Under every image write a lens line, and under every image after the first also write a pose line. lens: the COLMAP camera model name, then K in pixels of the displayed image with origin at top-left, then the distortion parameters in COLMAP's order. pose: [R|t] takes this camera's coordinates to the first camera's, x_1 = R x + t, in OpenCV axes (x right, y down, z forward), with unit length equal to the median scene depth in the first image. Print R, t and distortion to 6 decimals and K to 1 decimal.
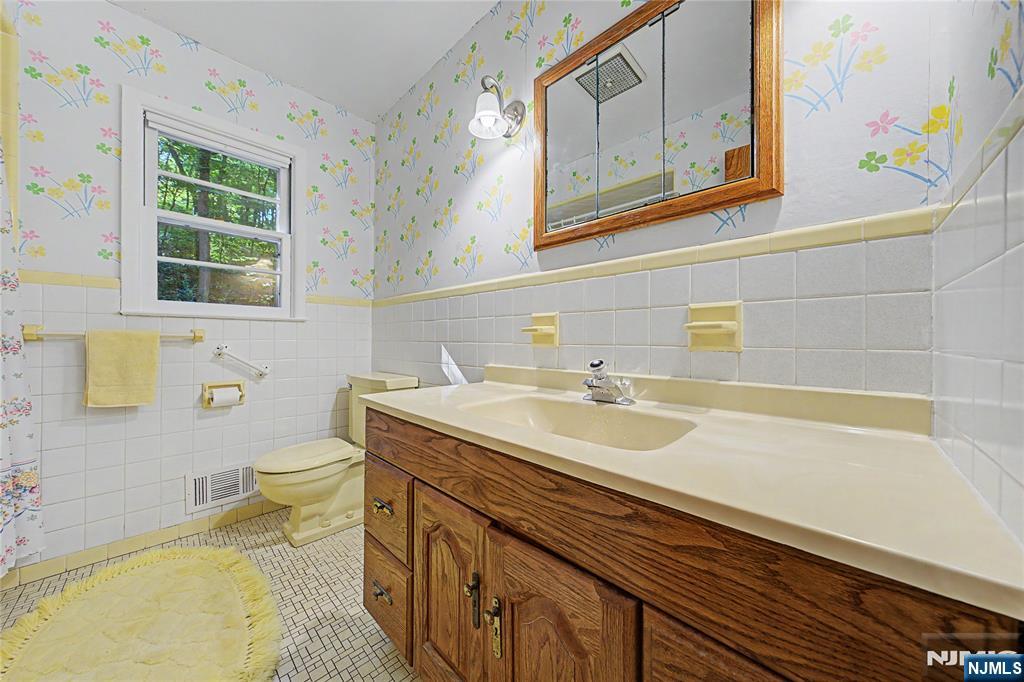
lens RADIAL K [[349.1, 0, 512.5], [0, 349.1, 340.6], [0, 0, 1]] dist [-0.003267, 0.000187]
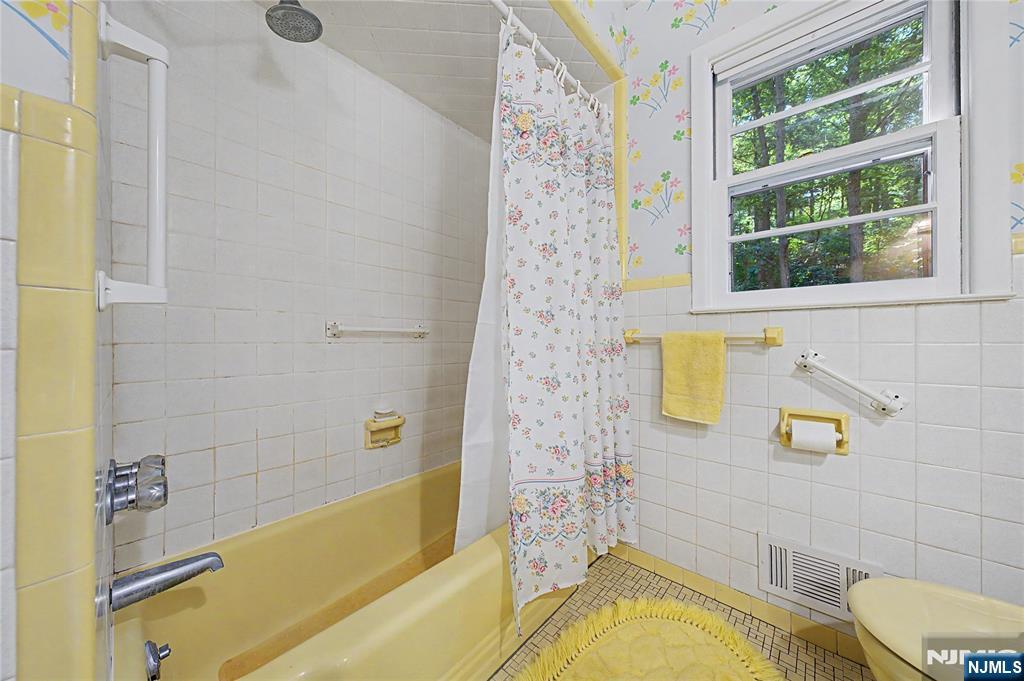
lens RADIAL K [[349.1, 0, 512.5], [0, 349.1, 340.1], [0, 0, 1]] dist [-0.003267, 0.000187]
pose [[0.058838, -0.006987, -0.998243, -0.268172], [0.000453, 0.999976, -0.006973, -0.003098], [0.998267, -0.000042, 0.058840, 0.479579]]
